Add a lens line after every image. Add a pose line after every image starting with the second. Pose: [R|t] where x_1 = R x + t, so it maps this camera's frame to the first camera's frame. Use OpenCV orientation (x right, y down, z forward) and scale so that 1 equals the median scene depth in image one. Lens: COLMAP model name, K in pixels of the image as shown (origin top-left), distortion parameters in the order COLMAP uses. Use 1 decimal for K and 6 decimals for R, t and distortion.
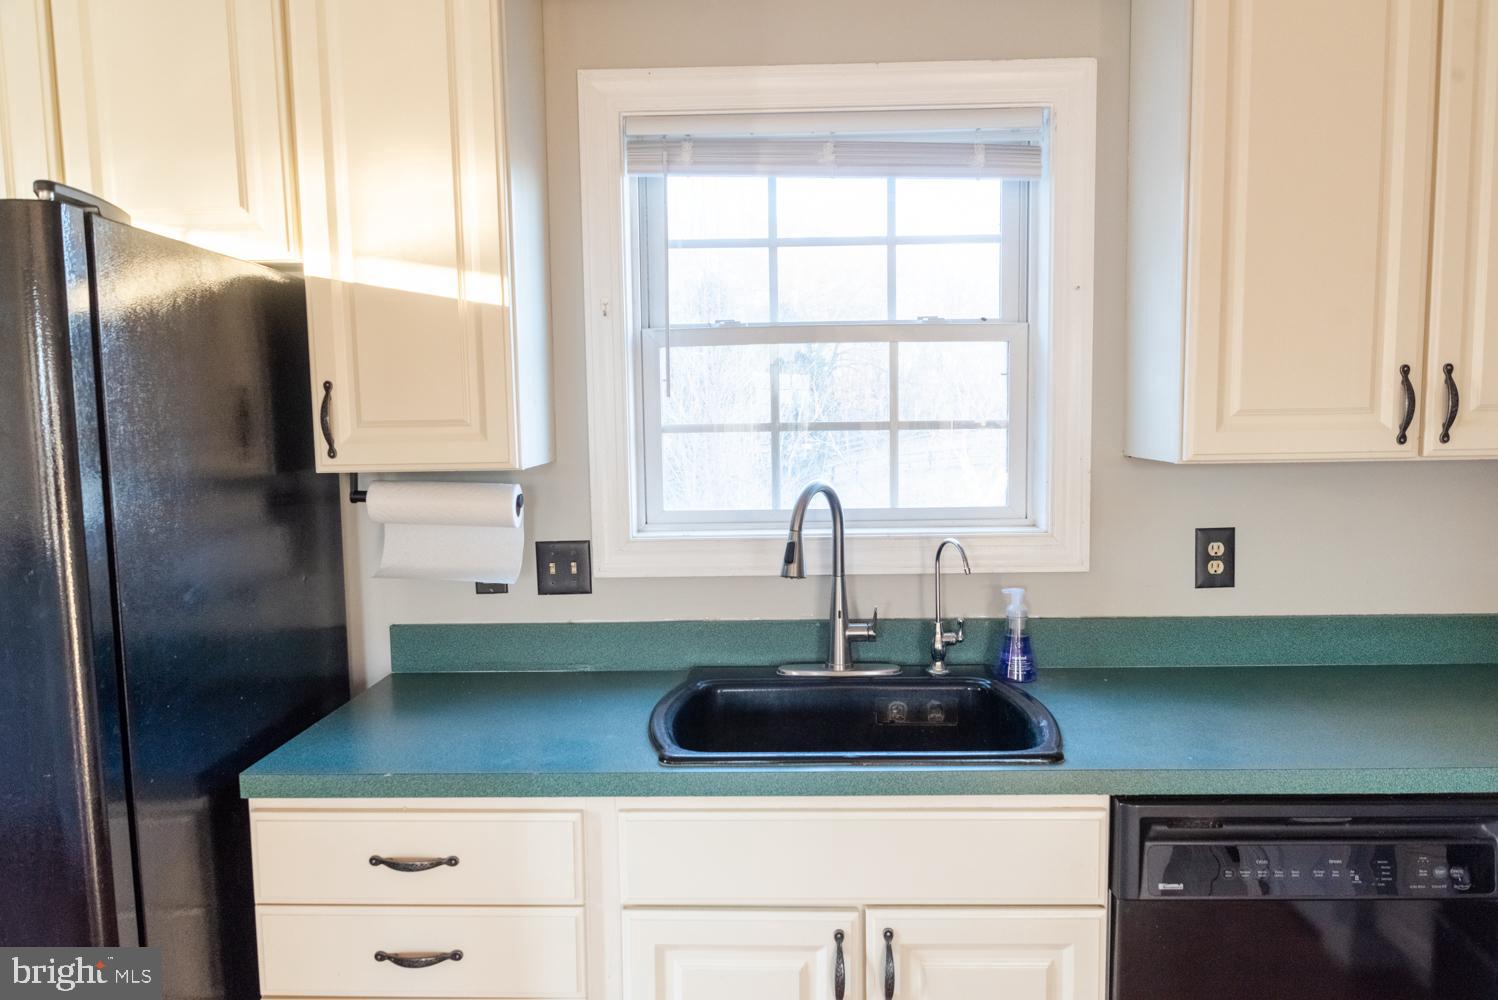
lens RADIAL K [[1008.5, 0, 749.0], [0, 1008.5, 500.0], [0, 0, 1]] dist [-0.003642, -0.000435]
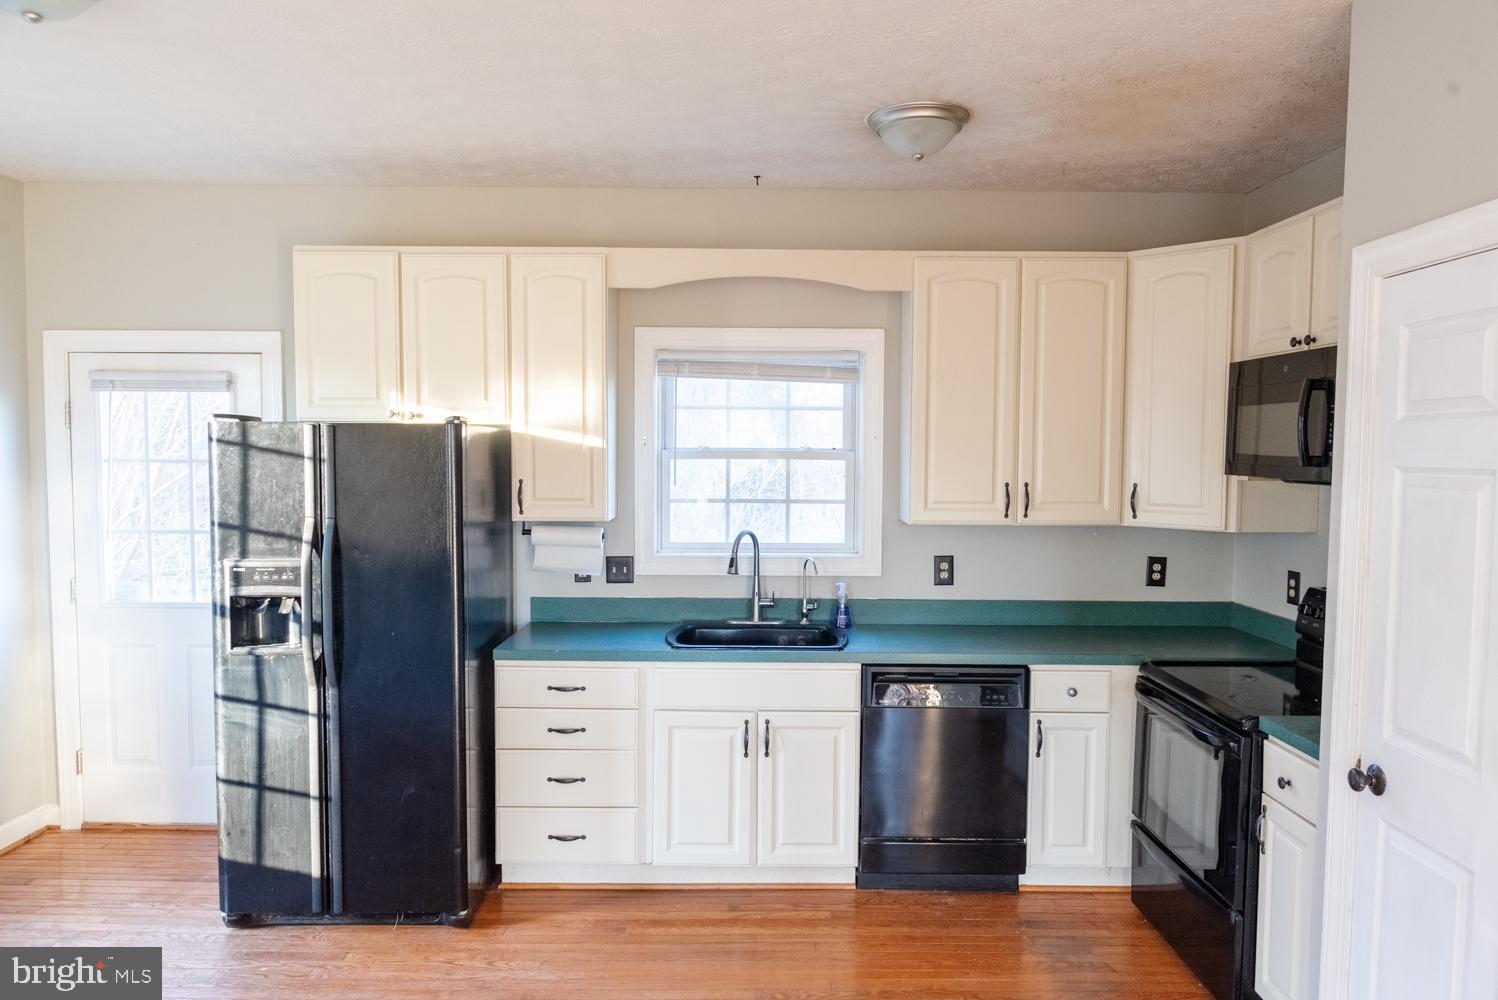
lens RADIAL K [[973.4, 0, 749.0], [0, 973.4, 500.0], [0, 0, 1]] dist [-0.001919, -0.001489]
pose [[0.999398, 0.020388, 0.028078, 0.015182], [-0.019302, 0.999075, -0.038430, -0.001437], [-0.028836, 0.037865, 0.998867, -0.976988]]
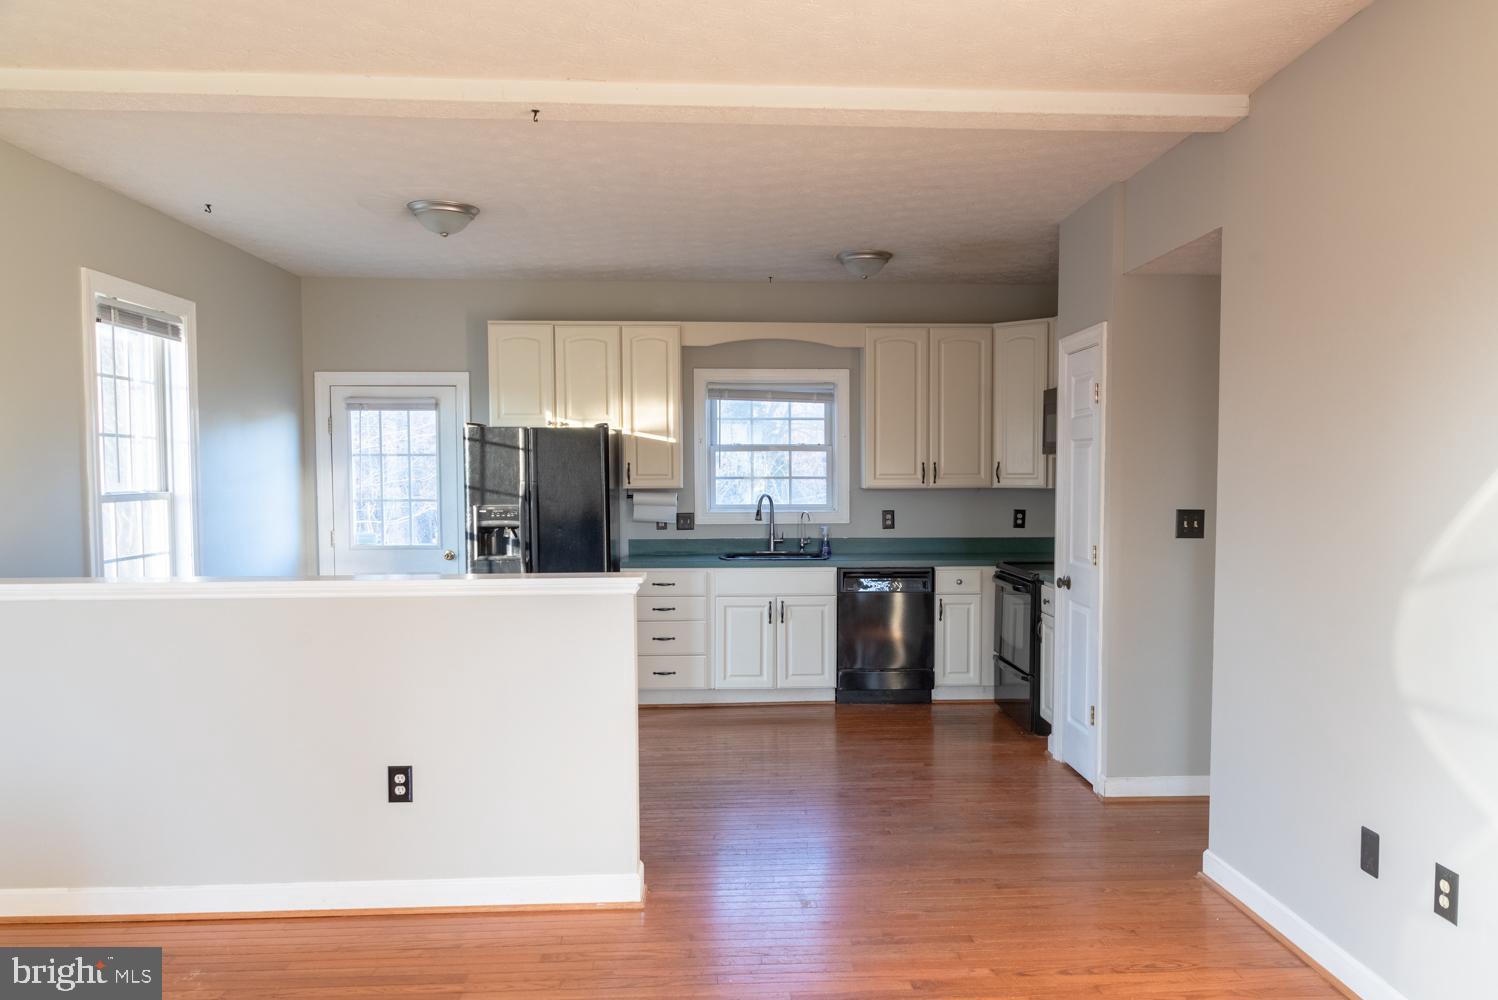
lens RADIAL K [[1000.9, 0, 788.0], [0, 1000.9, 508.8], [0, 0, 1]] dist [-0.003245, -0.005086]
pose [[0.996152, 0.009263, 0.087157, -0.143376], [-0.004720, 0.998626, -0.052186, 0.199037], [-0.087520, 0.051574, 0.994827, -2.246484]]
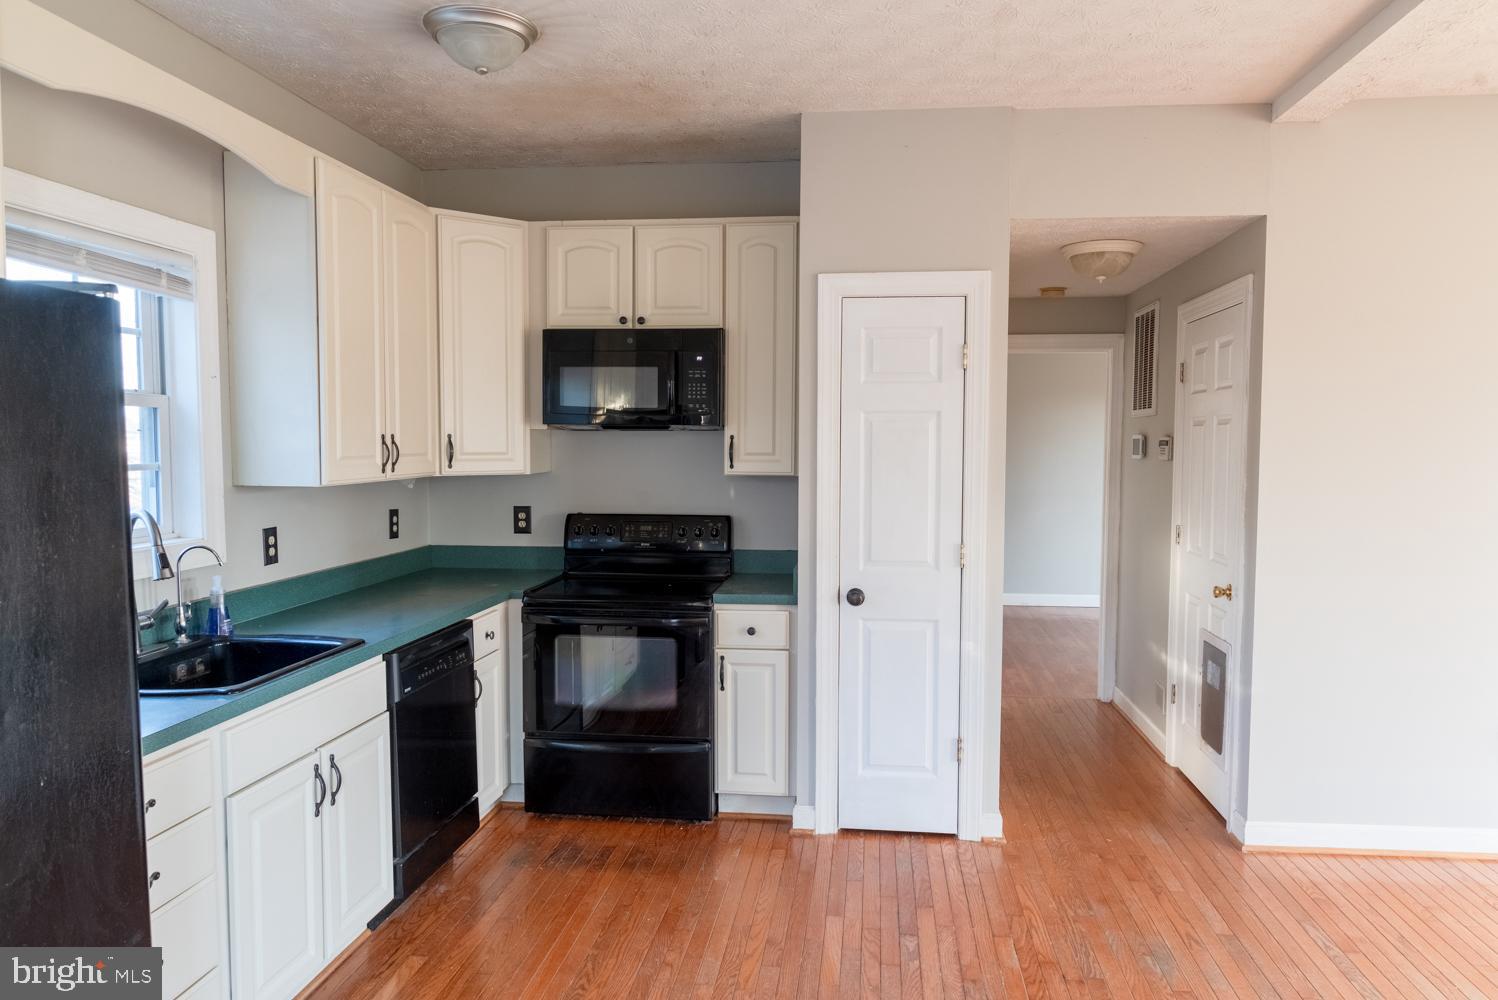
lens RADIAL K [[1008.5, 0, 749.0], [0, 1008.5, 500.0], [0, 0, 1]] dist [-0.003642, -0.000435]
pose [[0.112965, -0.047349, 0.992470, -1.111082], [0.082953, 0.995826, 0.038067, -0.015421], [-0.990130, 0.078028, 0.116421, 0.033874]]
